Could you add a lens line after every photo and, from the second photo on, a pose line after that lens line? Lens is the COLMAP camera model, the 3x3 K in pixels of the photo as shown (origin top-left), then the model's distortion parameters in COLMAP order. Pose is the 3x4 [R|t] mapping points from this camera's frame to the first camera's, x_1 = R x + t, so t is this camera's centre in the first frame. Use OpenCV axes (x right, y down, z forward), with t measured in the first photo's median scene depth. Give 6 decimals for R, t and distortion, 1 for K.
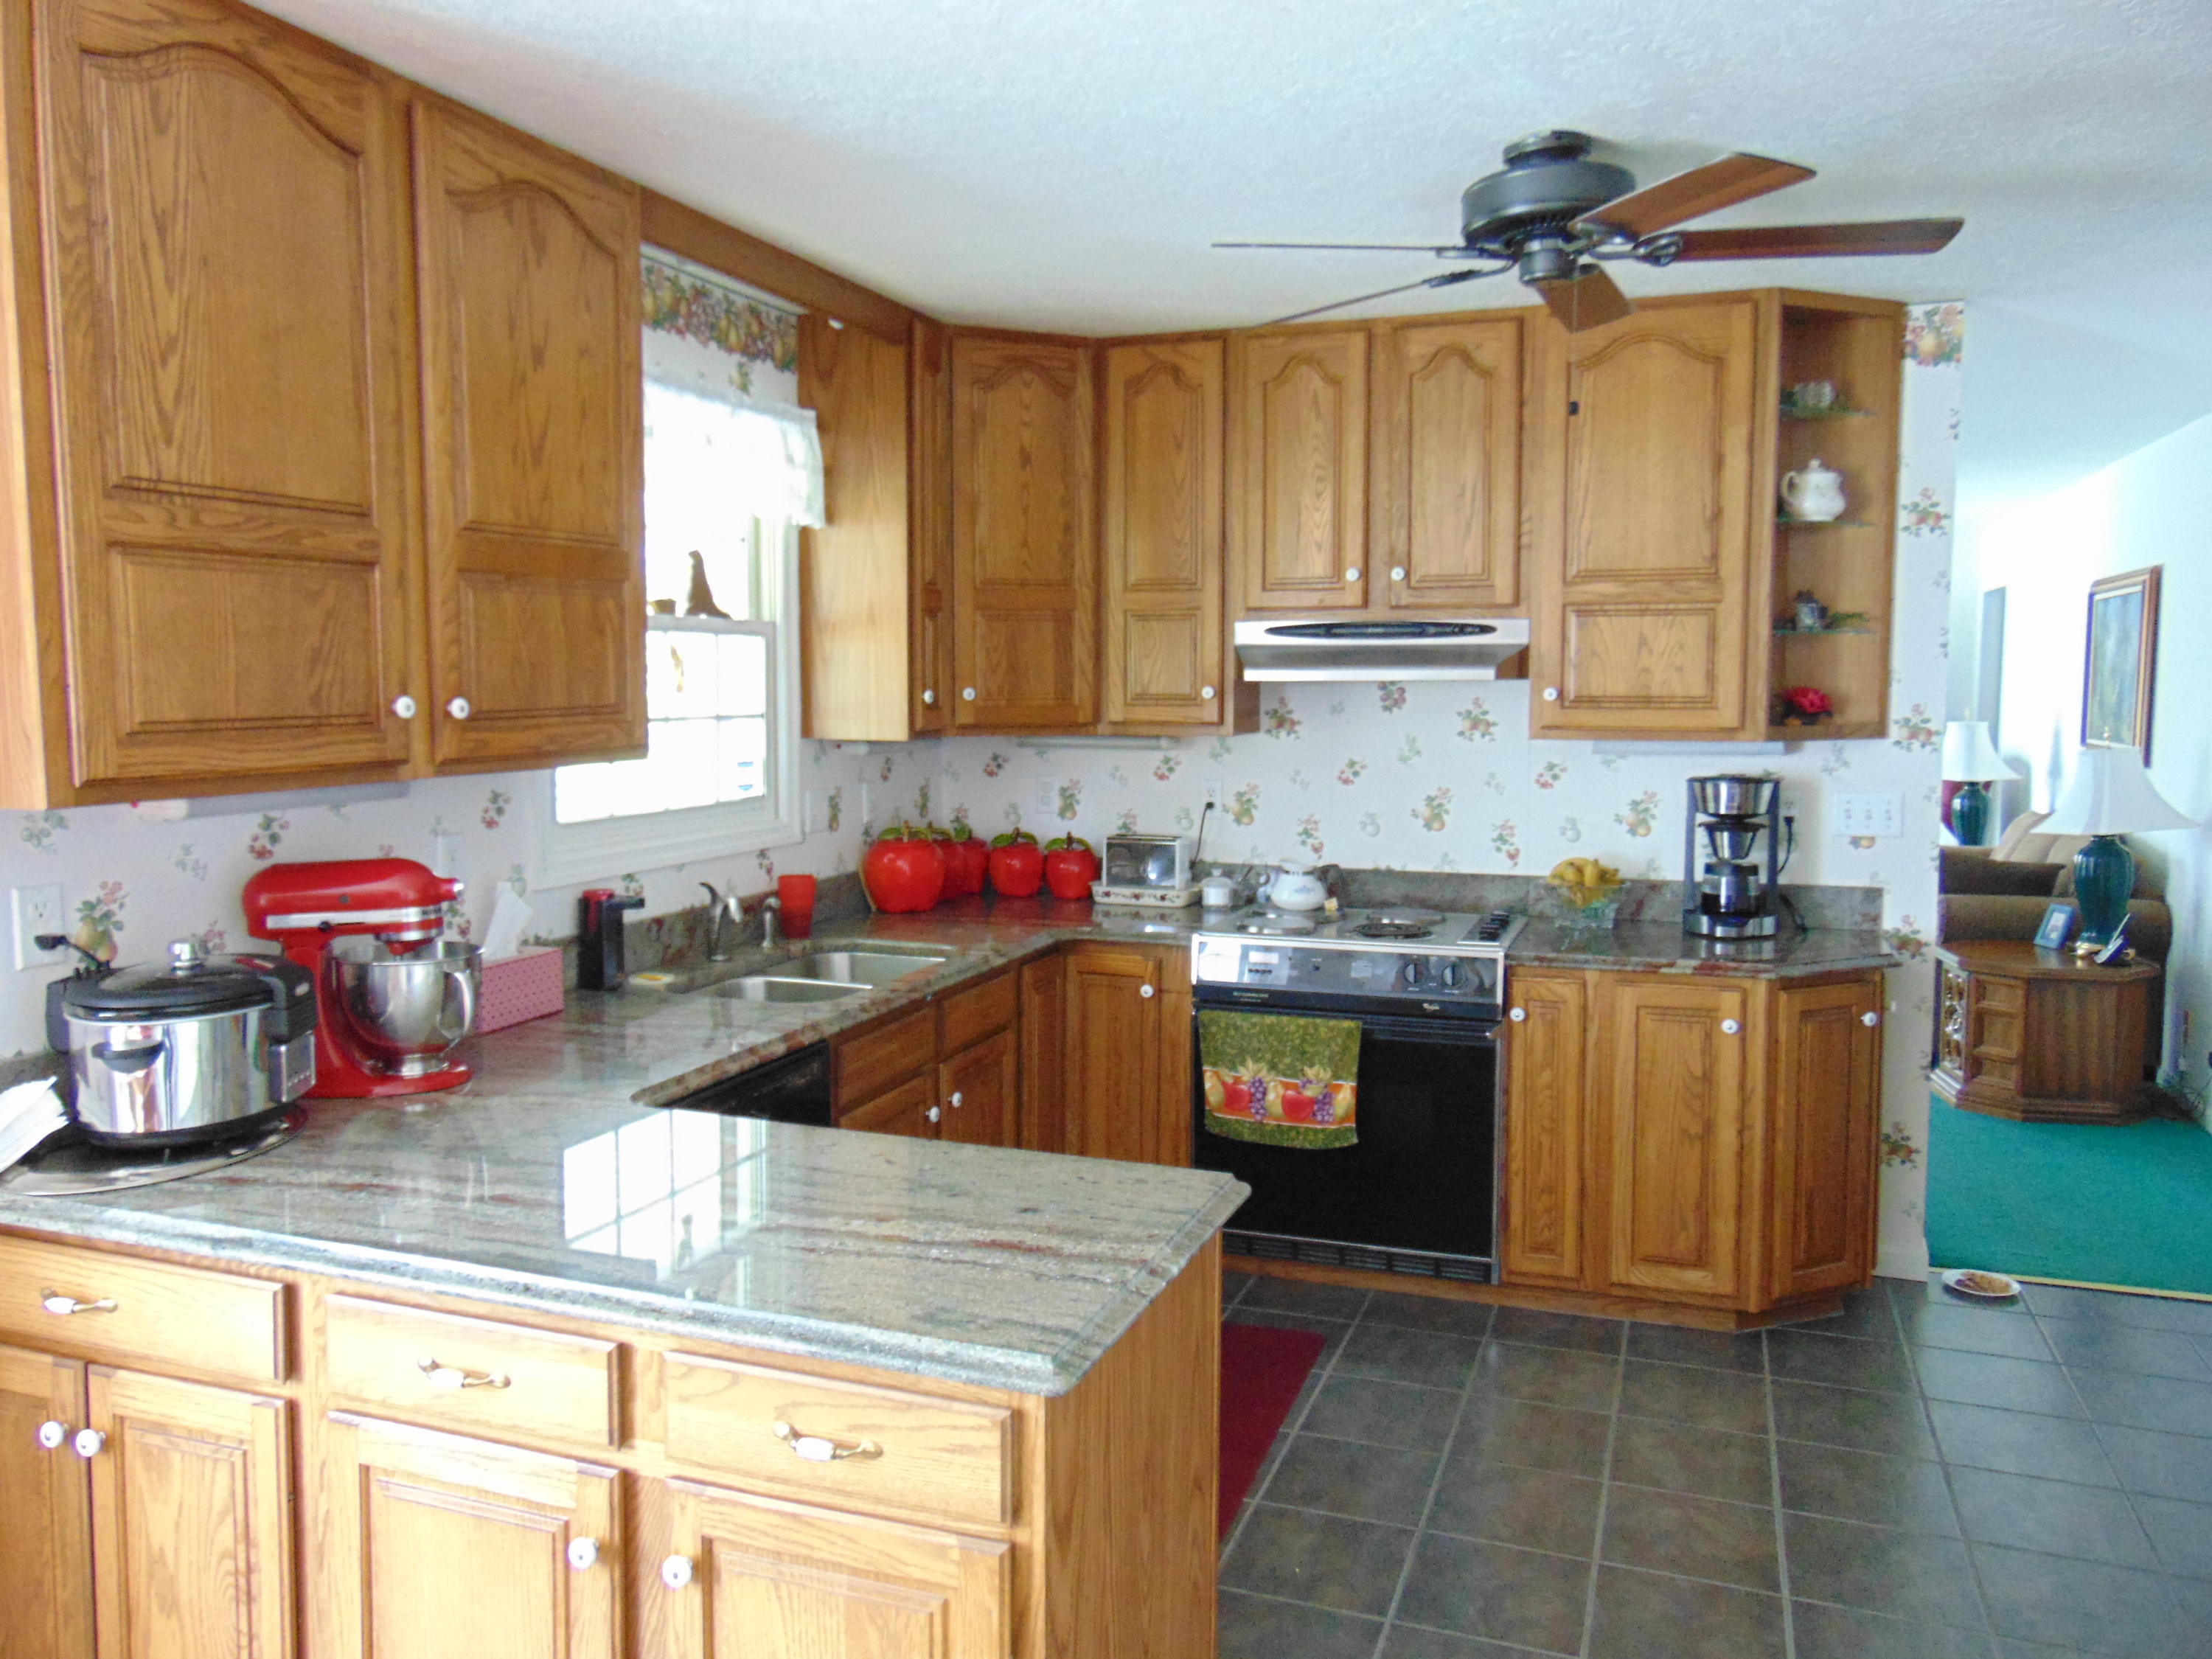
lens RADIAL K [[1634.6, 0, 1106.0], [0, 1634.6, 829.5], [0, 0, 1]] dist [-0.066581, 0.000955]
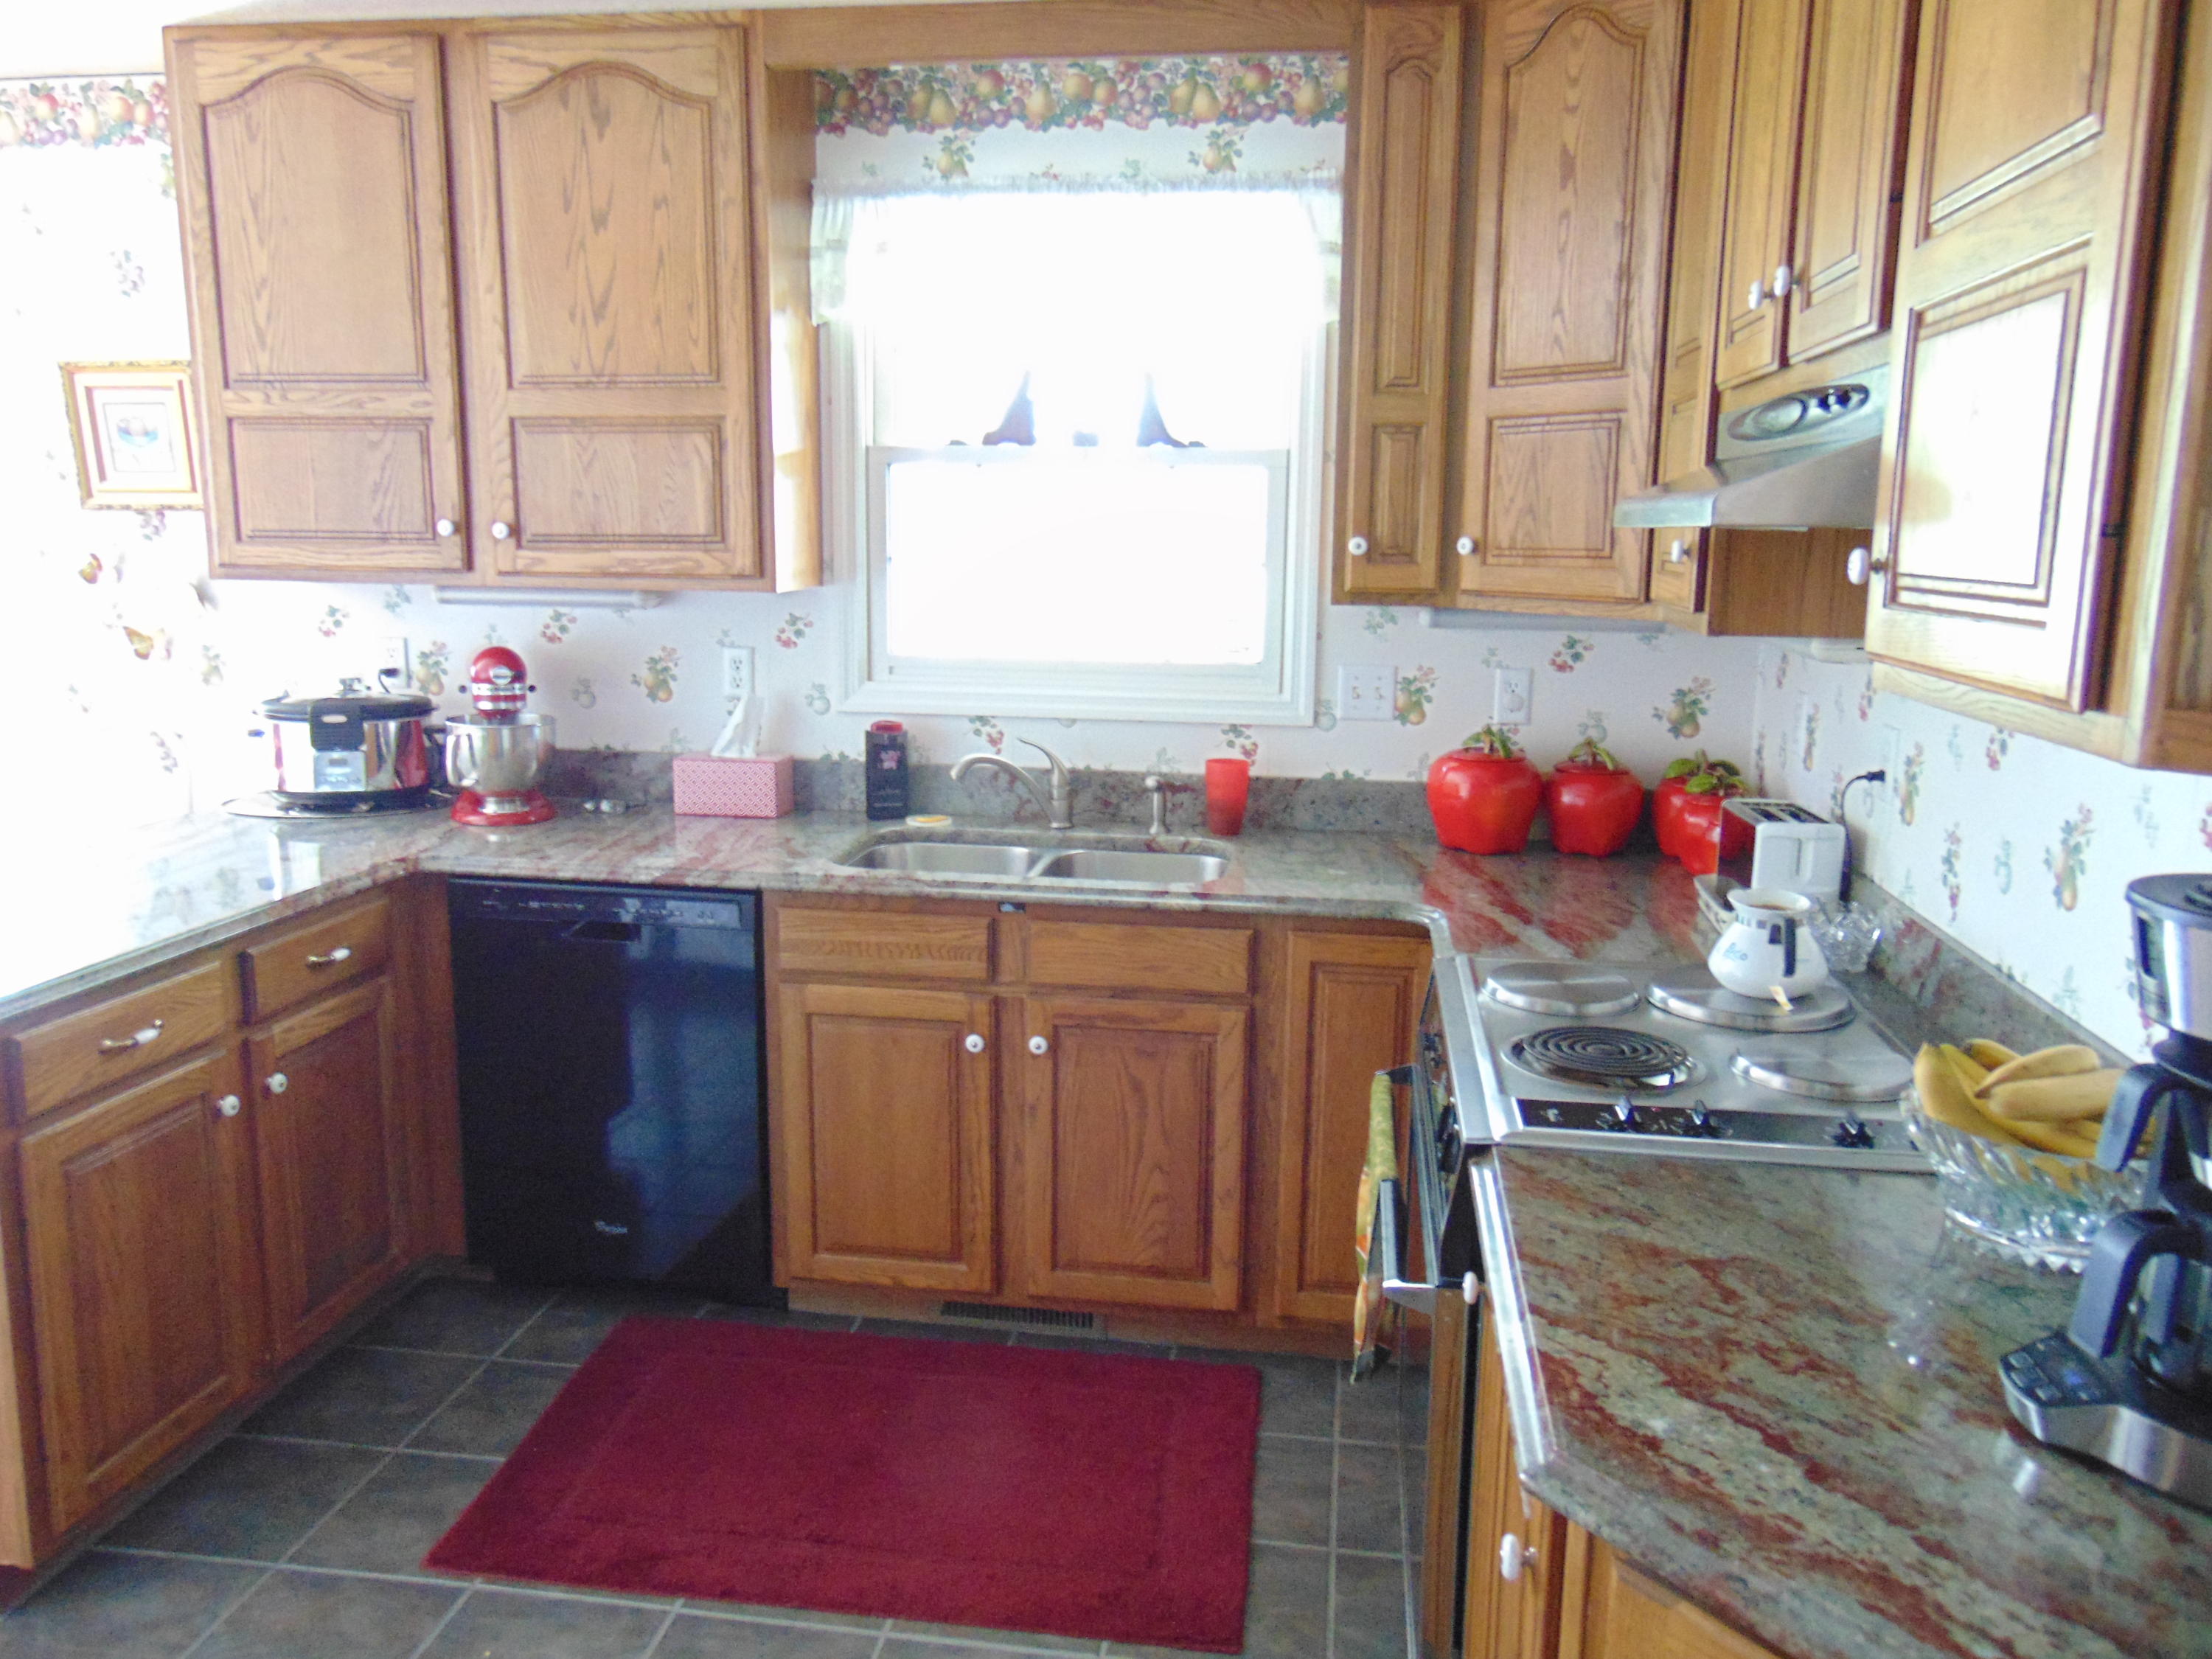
lens RADIAL K [[1649.9, 0, 1106.0], [0, 1649.9, 829.5], [0, 0, 1]] dist [-0.006866, -0.005814]
pose [[0.197738, 0.173710, -0.964741, 0.910819], [-0.106788, 0.982133, 0.154954, -0.089520], [0.974421, 0.072383, 0.212755, 1.129103]]
